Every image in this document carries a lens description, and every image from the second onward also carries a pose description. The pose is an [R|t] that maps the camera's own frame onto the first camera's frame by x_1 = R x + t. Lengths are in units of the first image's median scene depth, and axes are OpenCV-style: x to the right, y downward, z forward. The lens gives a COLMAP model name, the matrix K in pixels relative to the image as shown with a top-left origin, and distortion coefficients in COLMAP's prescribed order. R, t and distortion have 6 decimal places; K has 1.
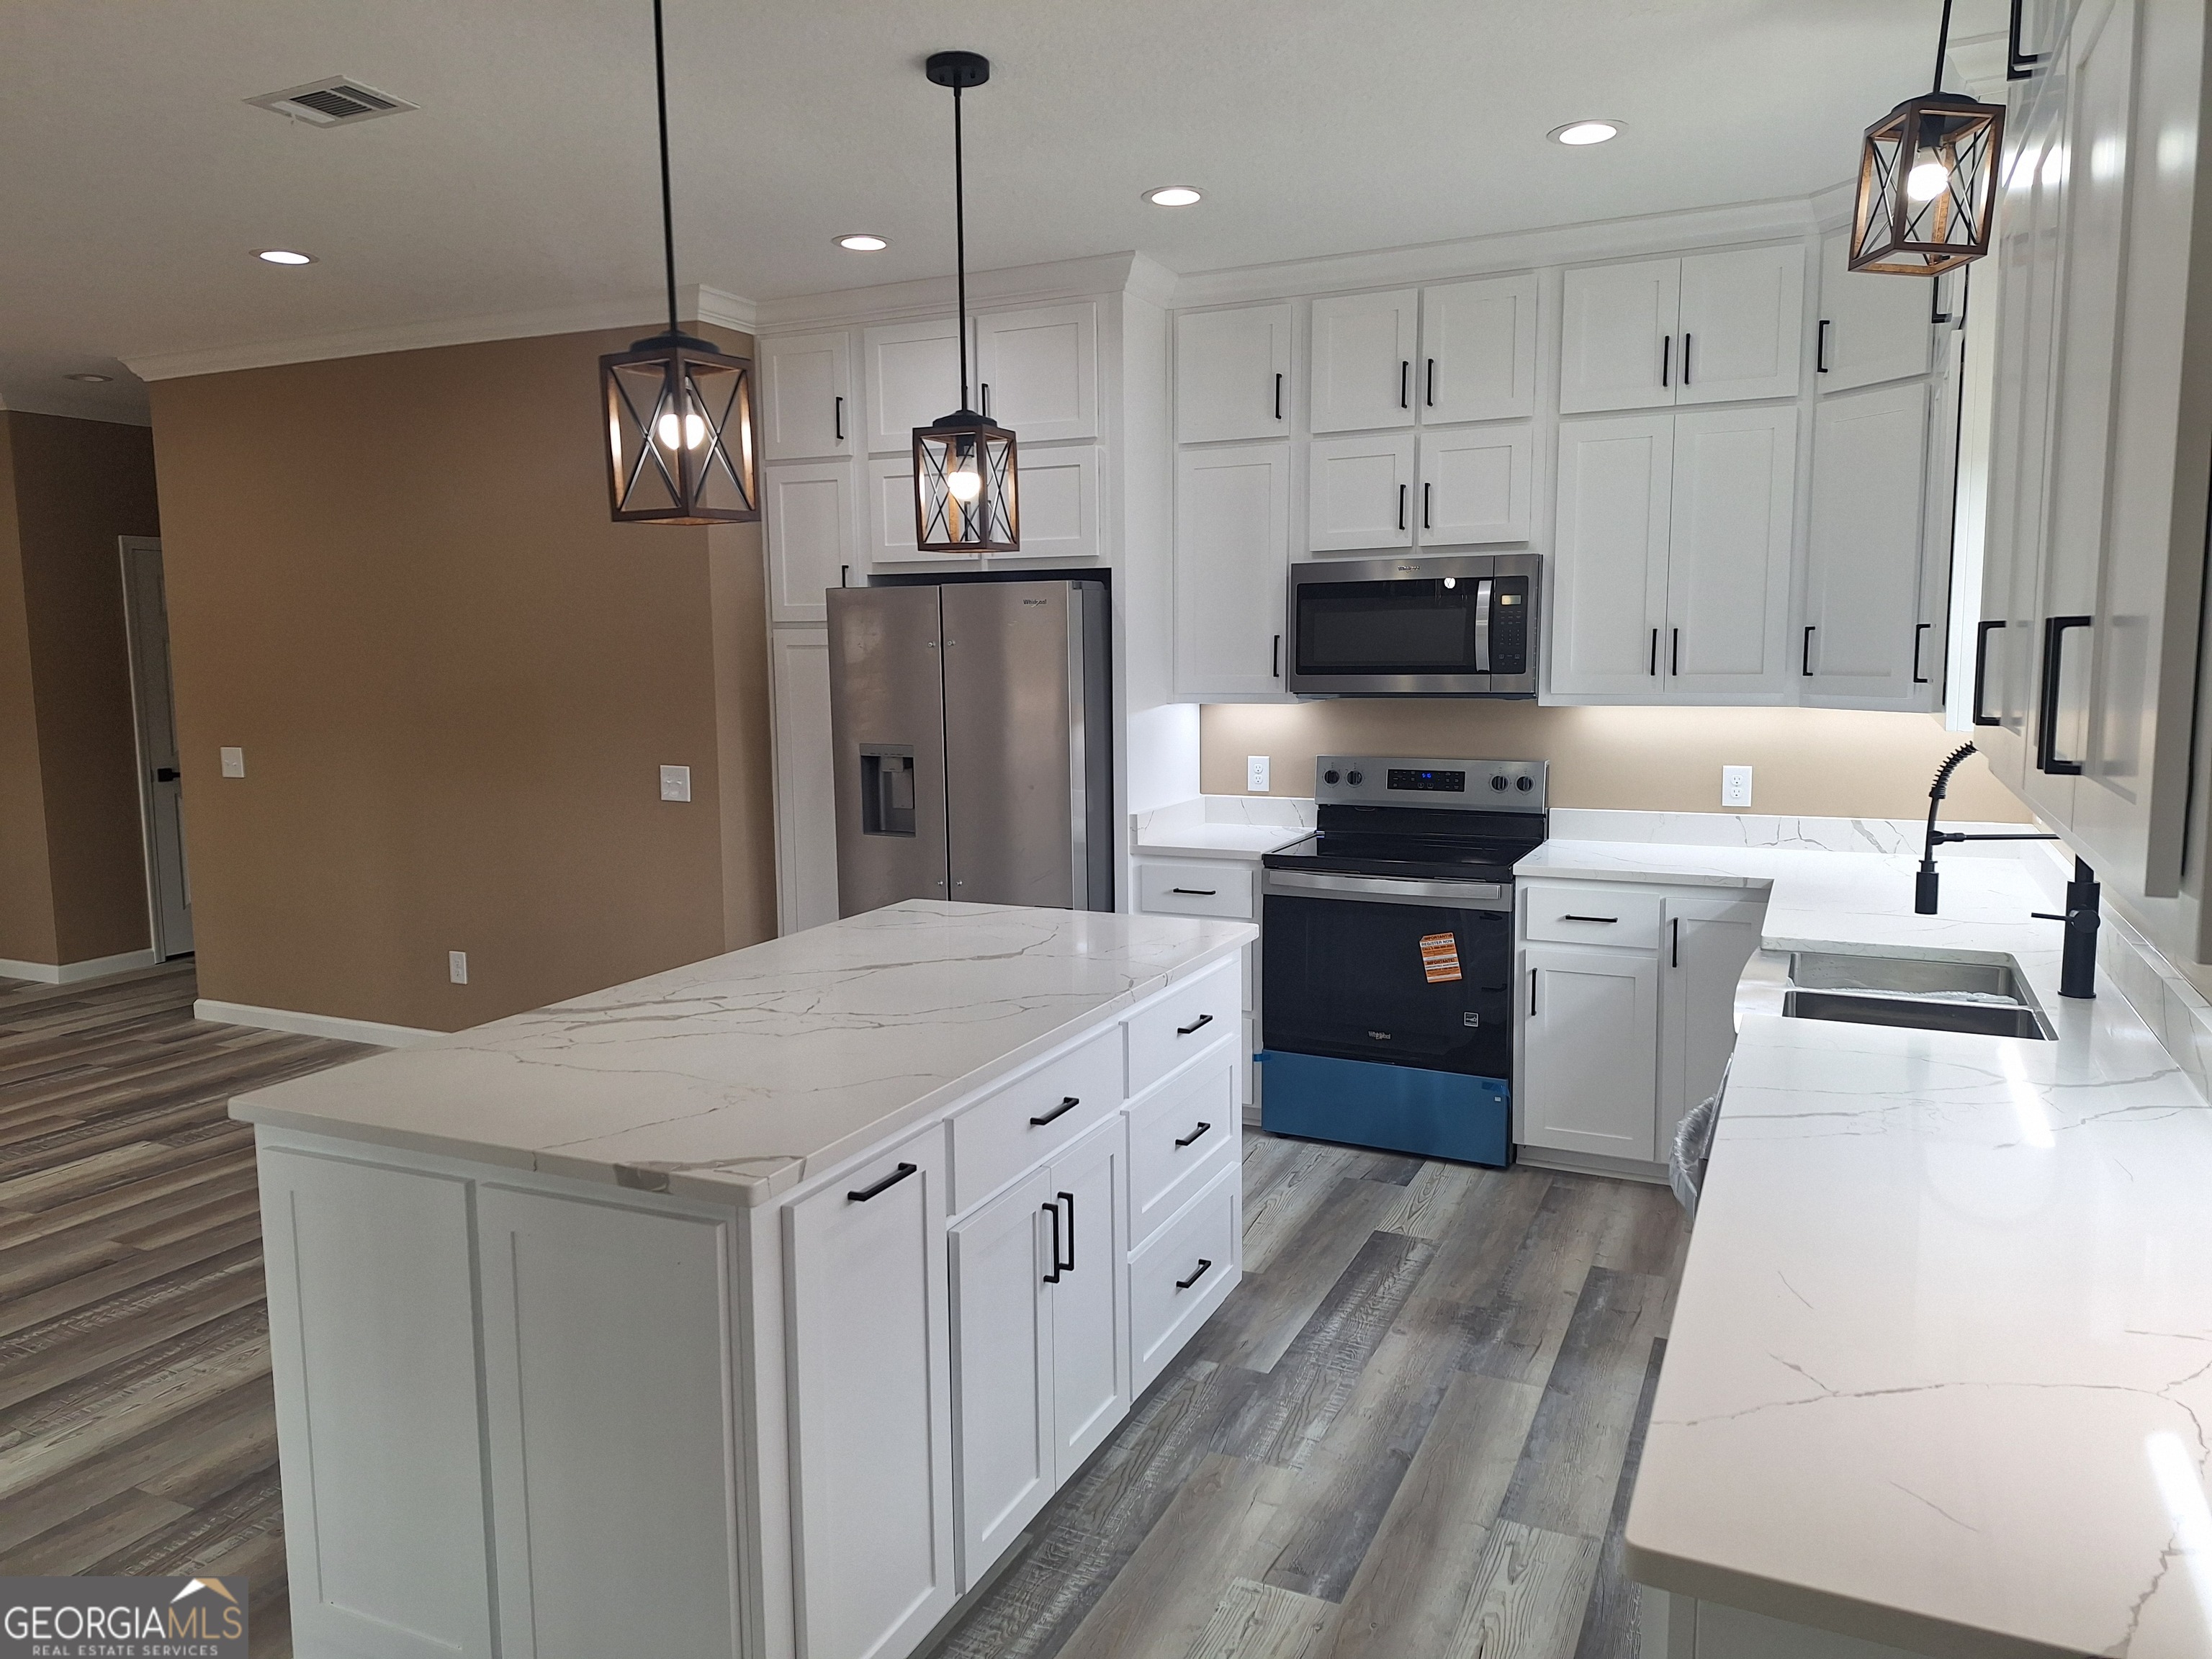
lens RADIAL K [[1508.6, 0, 1080.6], [0, 1508.6, 809.2], [0, 0, 1]] dist [0.103232, -0.104176]
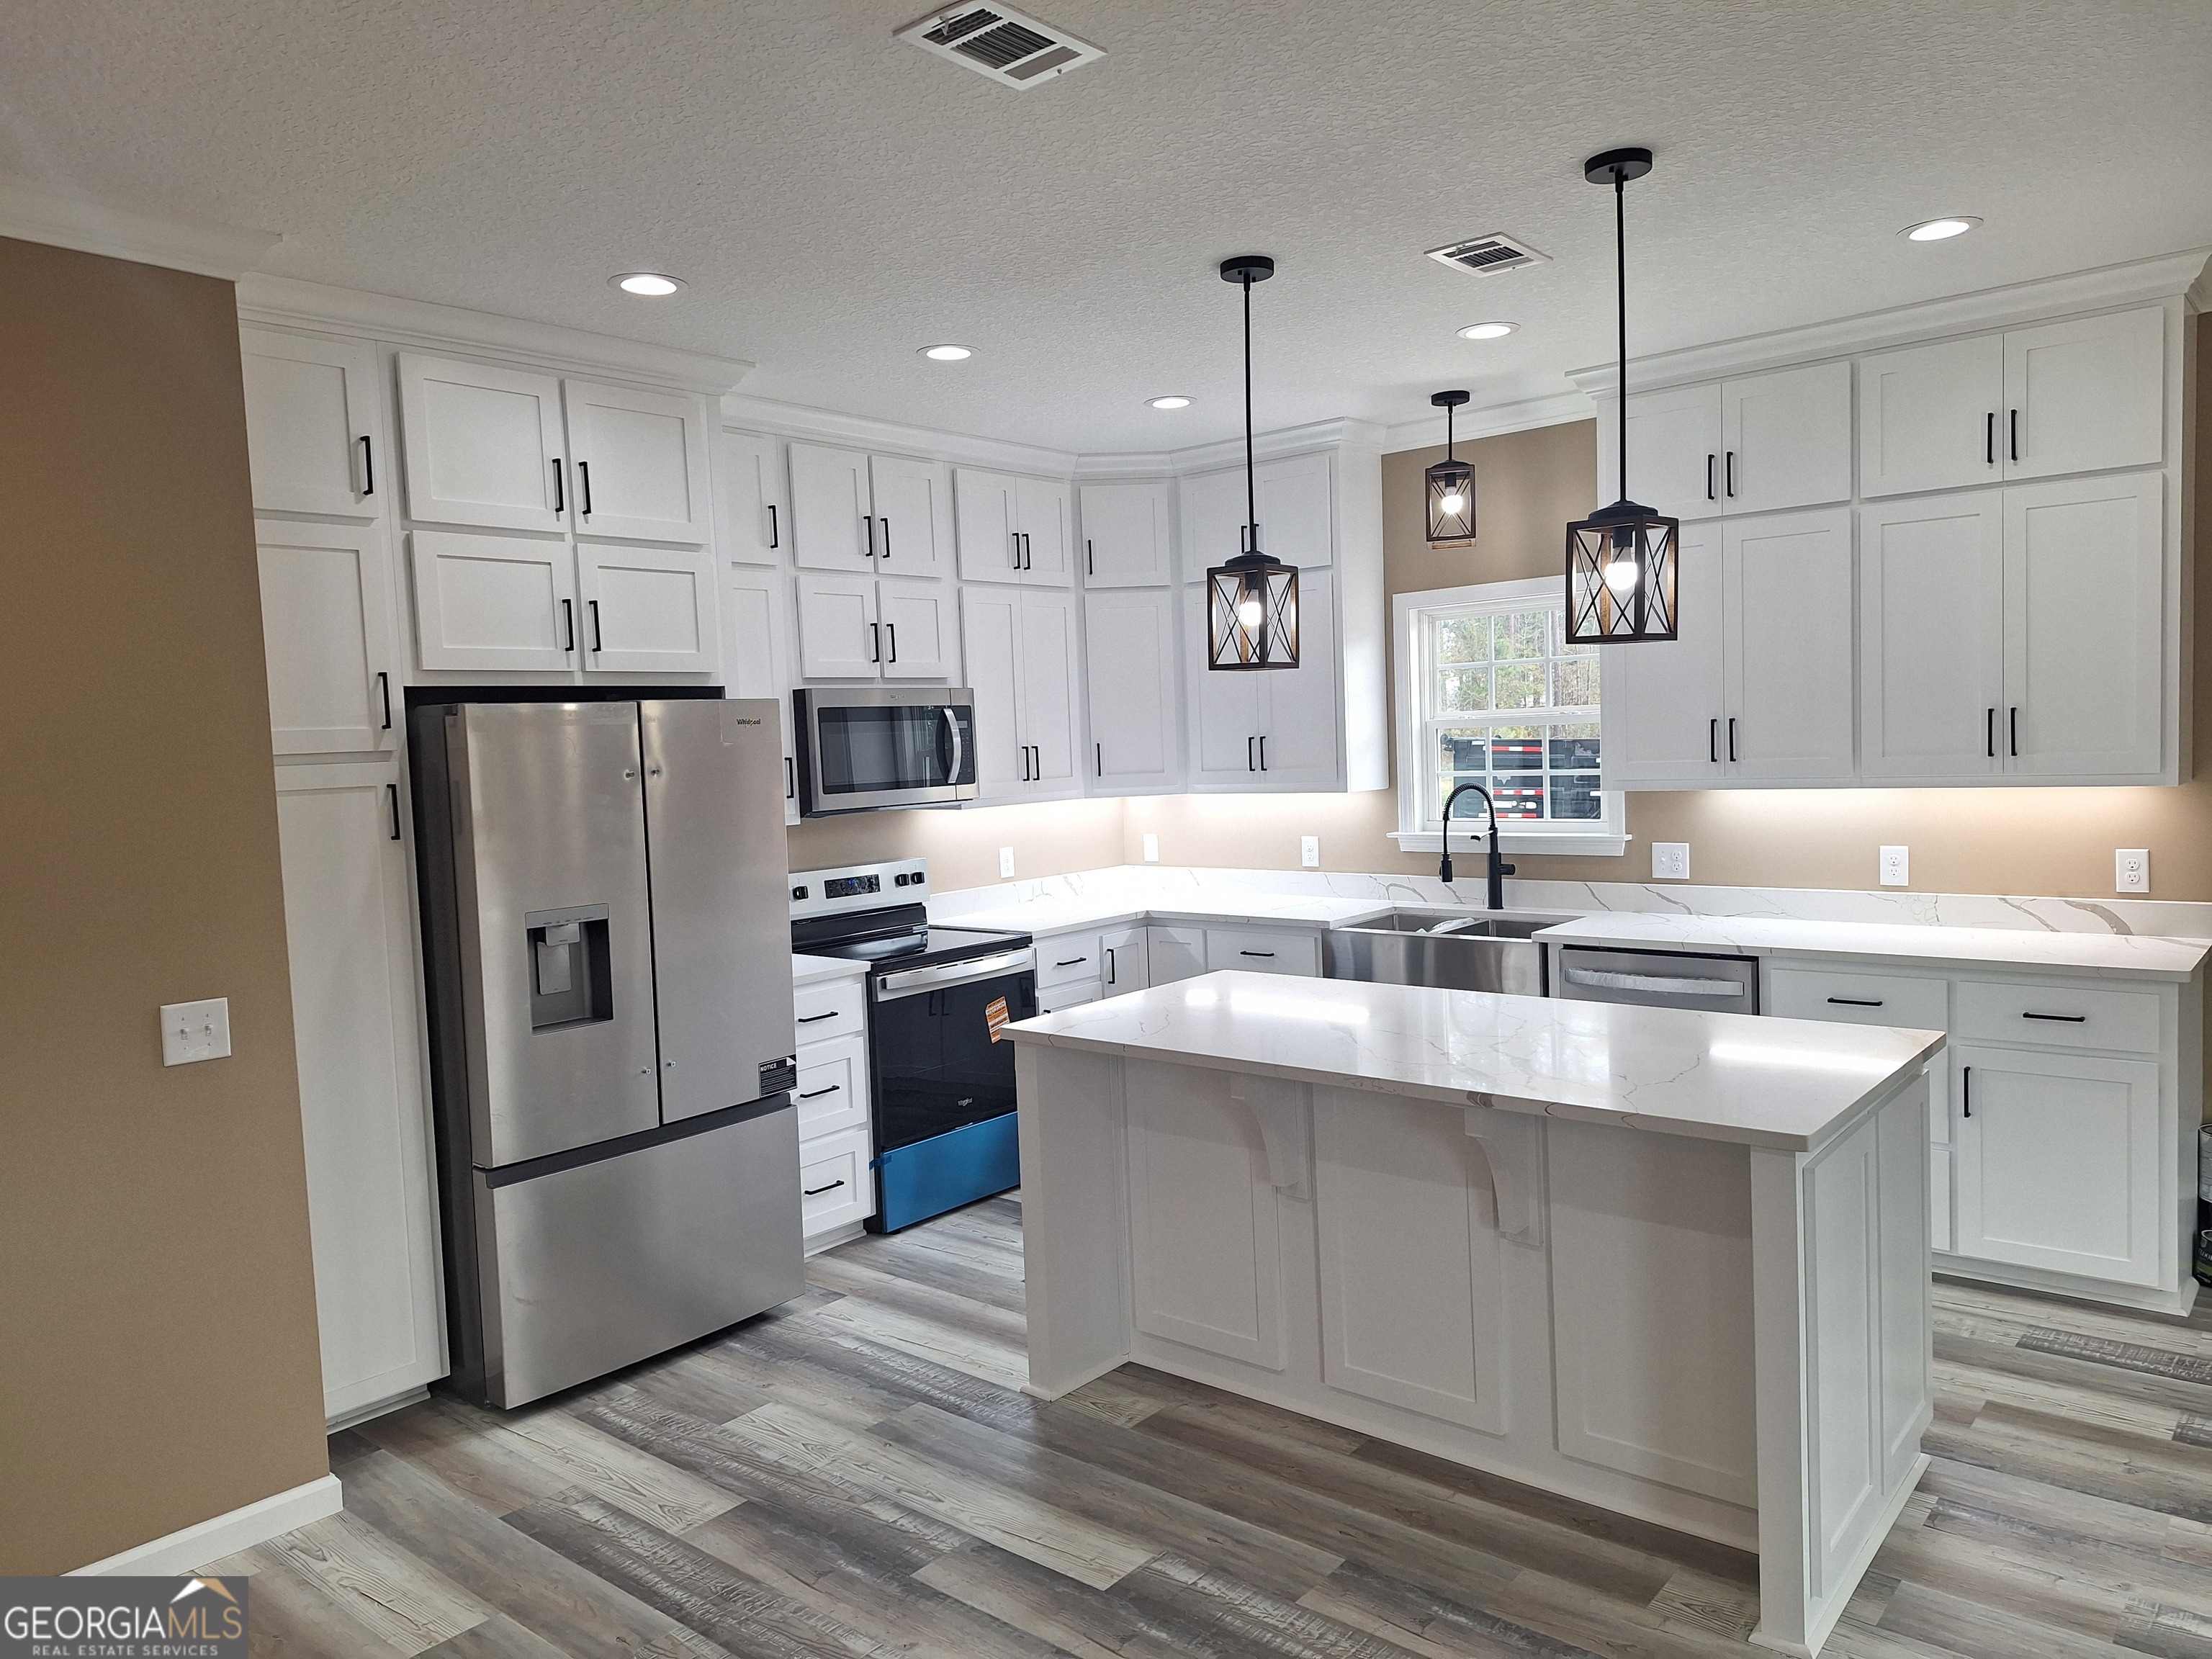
lens RADIAL K [[1512.7, 0, 1091.3], [0, 1512.7, 833.2], [0, 0, 1]] dist [0.108170, -0.151115]
pose [[0.256030, -0.064840, 0.964492, -0.858756], [0.144388, 0.989120, 0.028168, -0.068359], [-0.955825, 0.132049, 0.262606, 0.578399]]
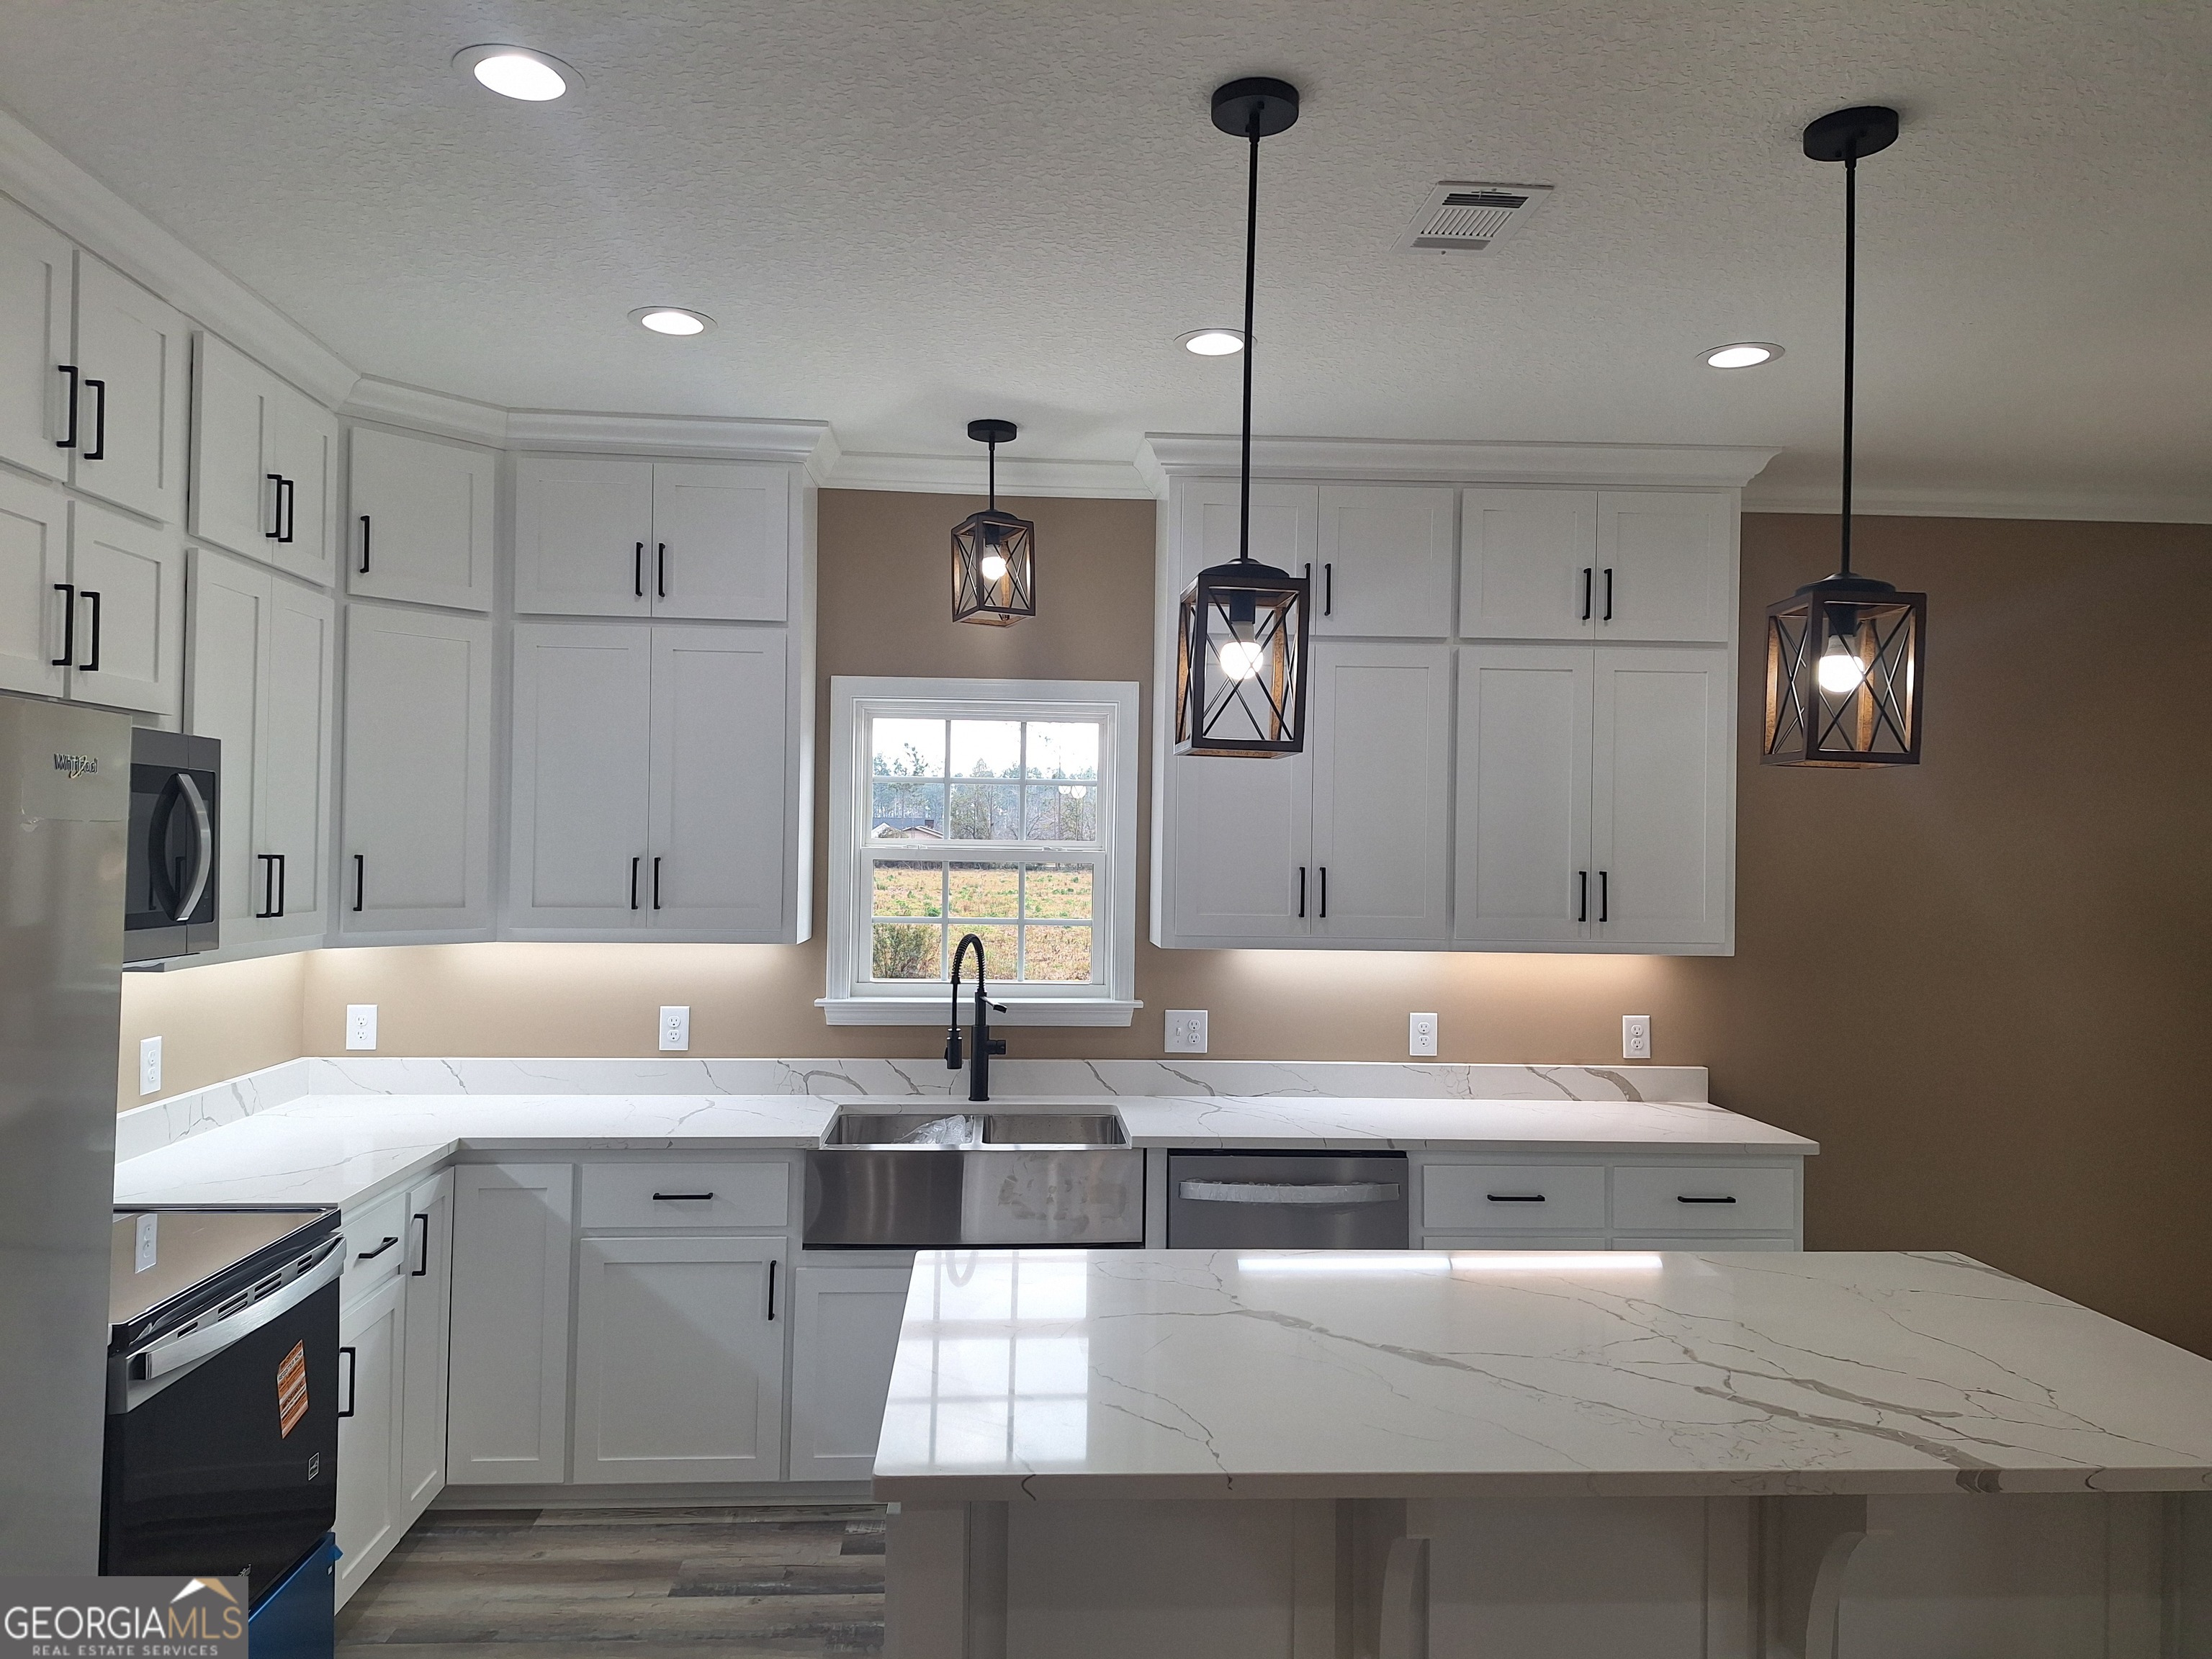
lens RADIAL K [[1512.7, 0, 1091.3], [0, 1512.7, 833.2], [0, 0, 1]] dist [0.108170, -0.151115]
pose [[-0.491323, 0.012327, 0.870890, -0.448383], [0.084260, 0.995882, 0.033440, -0.114145], [-0.866892, 0.089811, -0.490338, 0.973986]]
